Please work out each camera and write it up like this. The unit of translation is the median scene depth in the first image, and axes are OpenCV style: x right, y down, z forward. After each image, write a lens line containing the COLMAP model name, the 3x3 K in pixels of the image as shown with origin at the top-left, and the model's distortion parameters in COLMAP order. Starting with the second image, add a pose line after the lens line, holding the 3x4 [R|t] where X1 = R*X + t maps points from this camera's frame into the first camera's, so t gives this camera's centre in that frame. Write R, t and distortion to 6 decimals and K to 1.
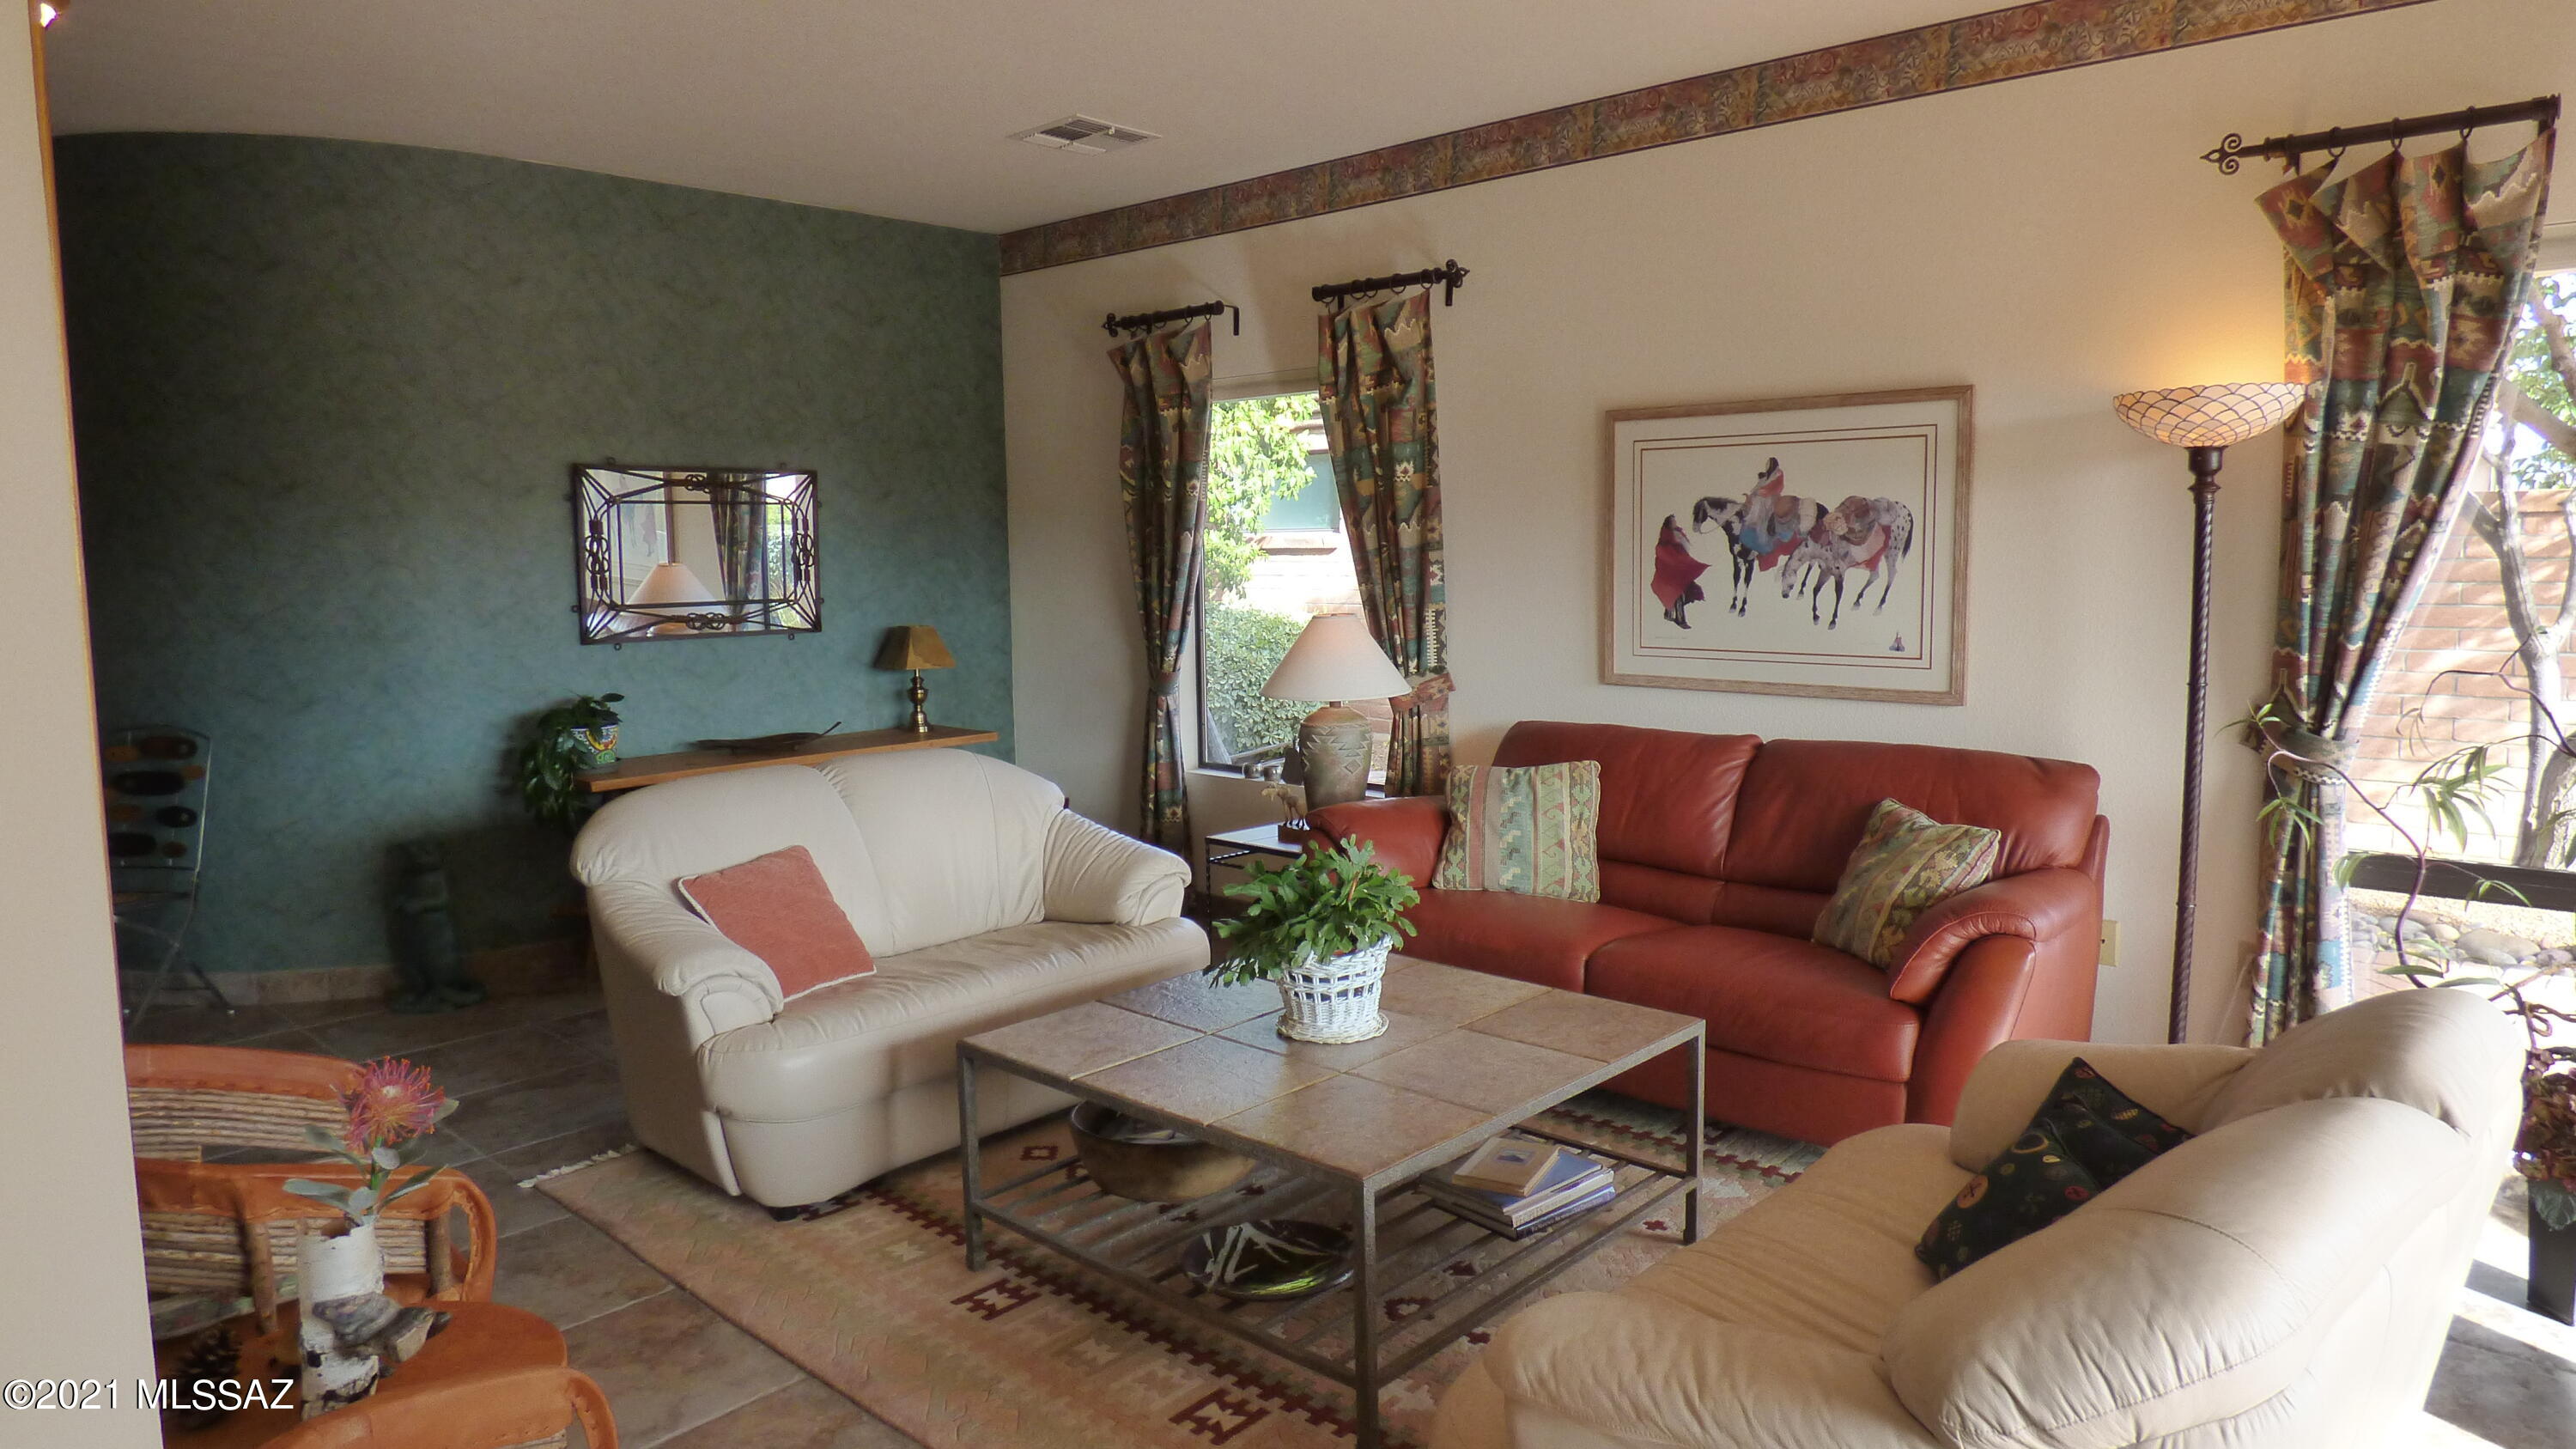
lens RADIAL K [[1555.0, 0, 1357.6], [0, 1555.0, 731.4], [0, 0, 1]] dist [-0.034314, 0.011673]
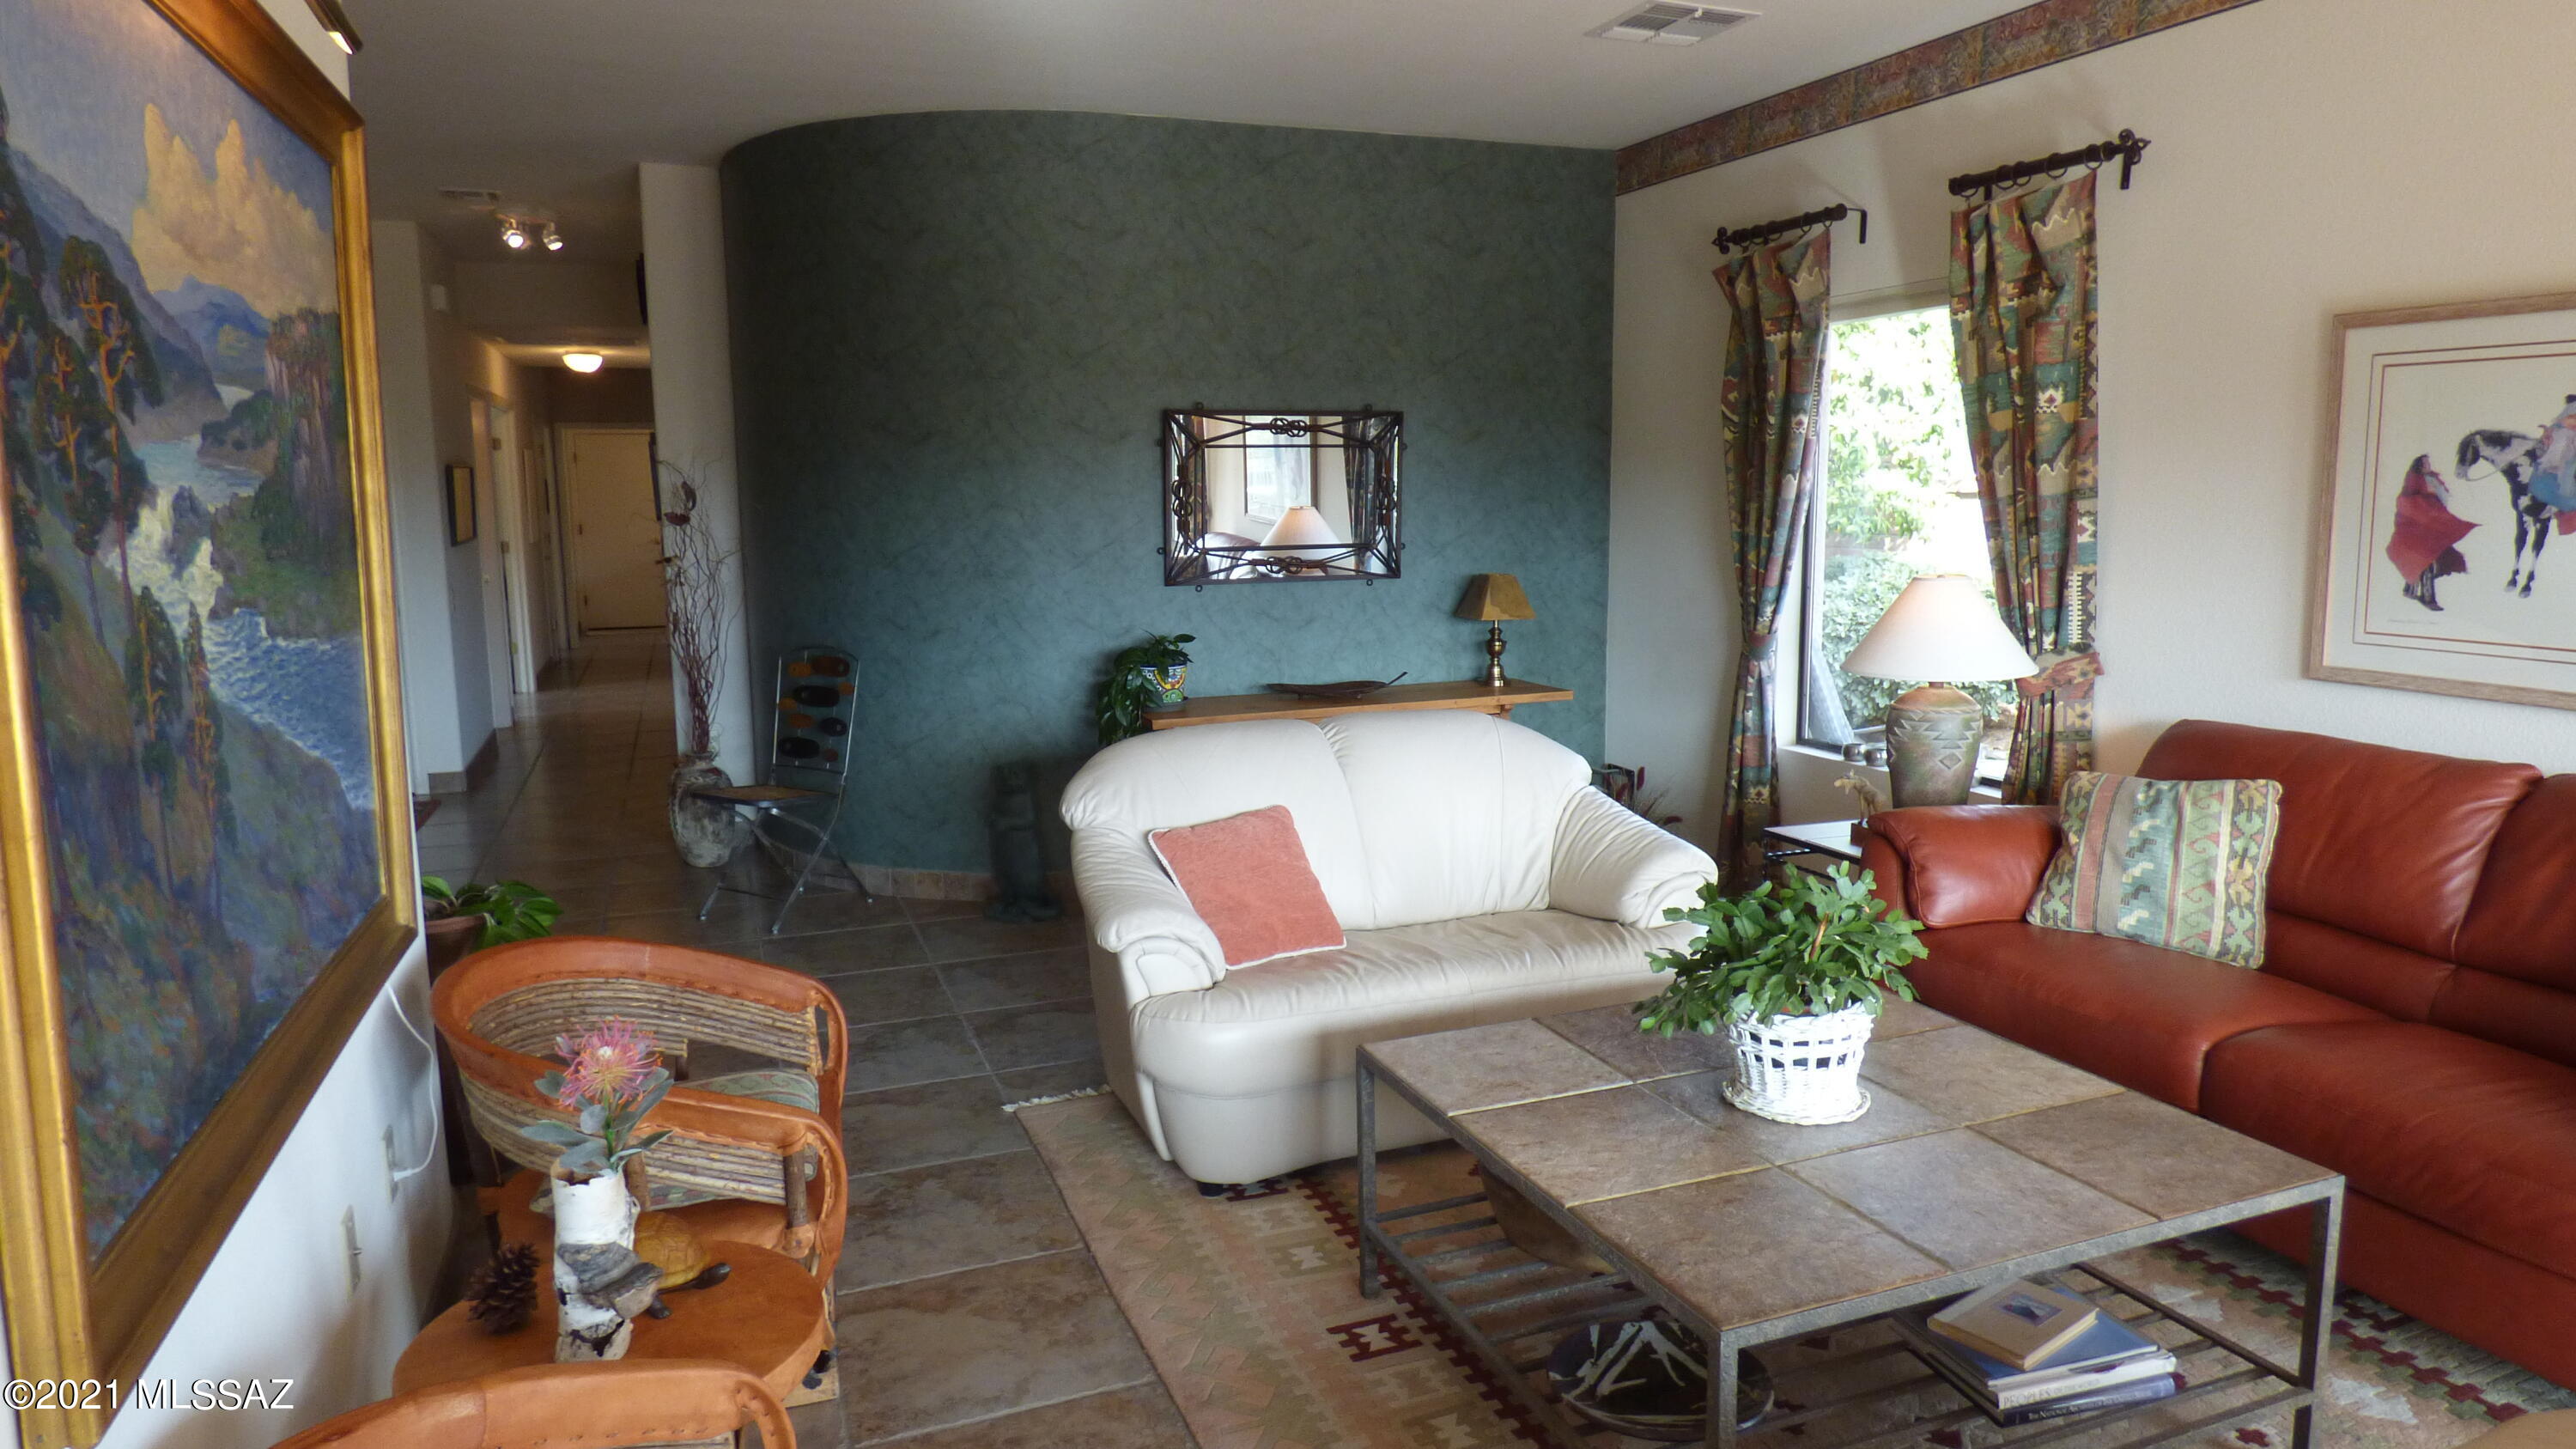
lens RADIAL K [[1591.5, 0, 1279.8], [0, 1591.5, 728.8], [0, 0, 1]] dist [-0.028494, -0.001734]
pose [[0.887113, 0.068360, -0.456461, 0.067942], [-0.053542, 0.997536, 0.045335, -0.014516], [0.458436, -0.015777, 0.888588, 0.097155]]
